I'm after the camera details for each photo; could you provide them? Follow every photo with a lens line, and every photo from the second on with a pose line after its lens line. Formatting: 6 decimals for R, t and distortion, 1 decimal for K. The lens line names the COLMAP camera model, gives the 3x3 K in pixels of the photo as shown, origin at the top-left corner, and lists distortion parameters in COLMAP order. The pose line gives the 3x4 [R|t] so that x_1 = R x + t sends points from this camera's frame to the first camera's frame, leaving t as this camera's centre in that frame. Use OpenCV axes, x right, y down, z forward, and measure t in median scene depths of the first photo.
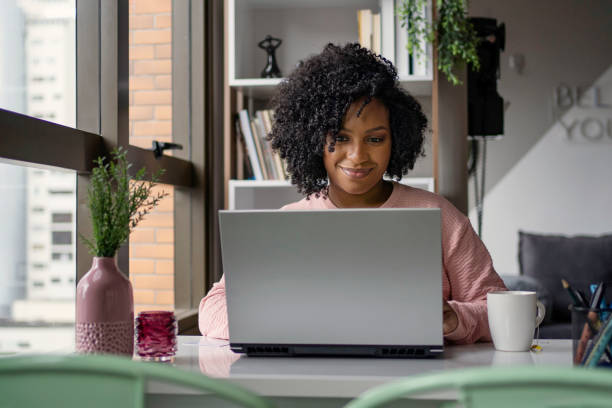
lens RADIAL K [[938.8, 0, 306.0], [0, 938.8, 173.9], [0, 0, 1]] dist [-0.017838, 0.071084]
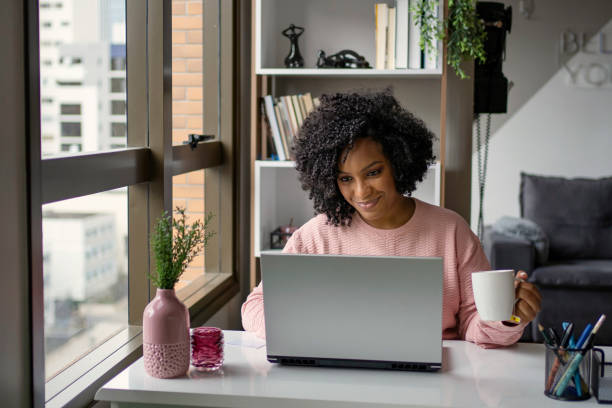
lens RADIAL K [[938.8, 0, 306.0], [0, 938.8, 173.9], [0, 0, 1]] dist [-0.017838, 0.071084]
pose [[0.999850, 0.015275, -0.008190, -0.013016], [-0.014268, 0.993670, 0.111431, -0.103875], [0.009840, -0.111298, 0.993738, -0.102213]]
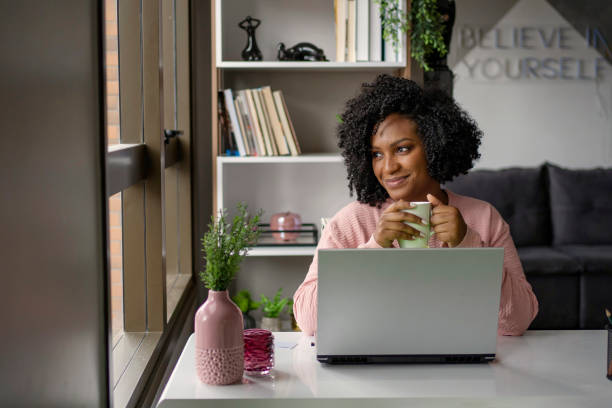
lens RADIAL K [[938.8, 0, 306.0], [0, 938.8, 173.9], [0, 0, 1]] dist [-0.017838, 0.071084]
pose [[0.987983, -0.005833, 0.154454, -0.150226], [-0.011678, 0.993615, 0.112219, -0.096924], [-0.154123, -0.112674, 0.981606, -0.071236]]
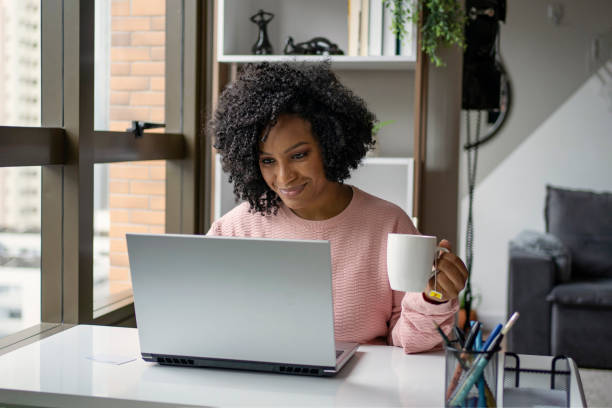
lens RADIAL K [[938.8, 0, 306.0], [0, 938.8, 173.9], [0, 0, 1]] dist [-0.017838, 0.071084]
pose [[0.996533, 0.028642, -0.078111, 0.099520], [-0.021786, 0.995947, 0.087258, -0.064871], [0.080293, -0.085254, 0.993119, -0.015094]]
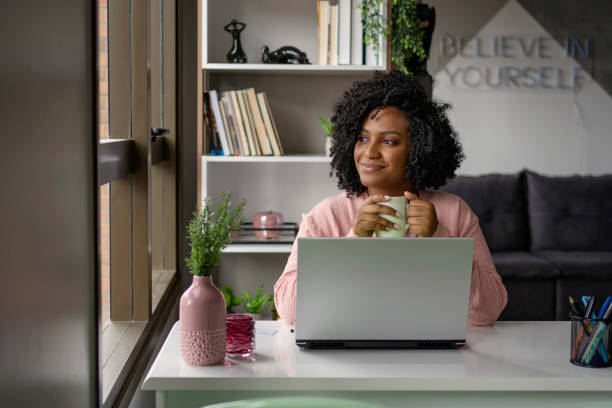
lens RADIAL K [[938.8, 0, 306.0], [0, 938.8, 173.9], [0, 0, 1]] dist [-0.017838, 0.071084]
pose [[0.985157, 0.005713, 0.171562, -0.153402], [-0.023566, 0.994484, 0.102207, -0.088952], [-0.170032, -0.104733, 0.979857, -0.104527]]
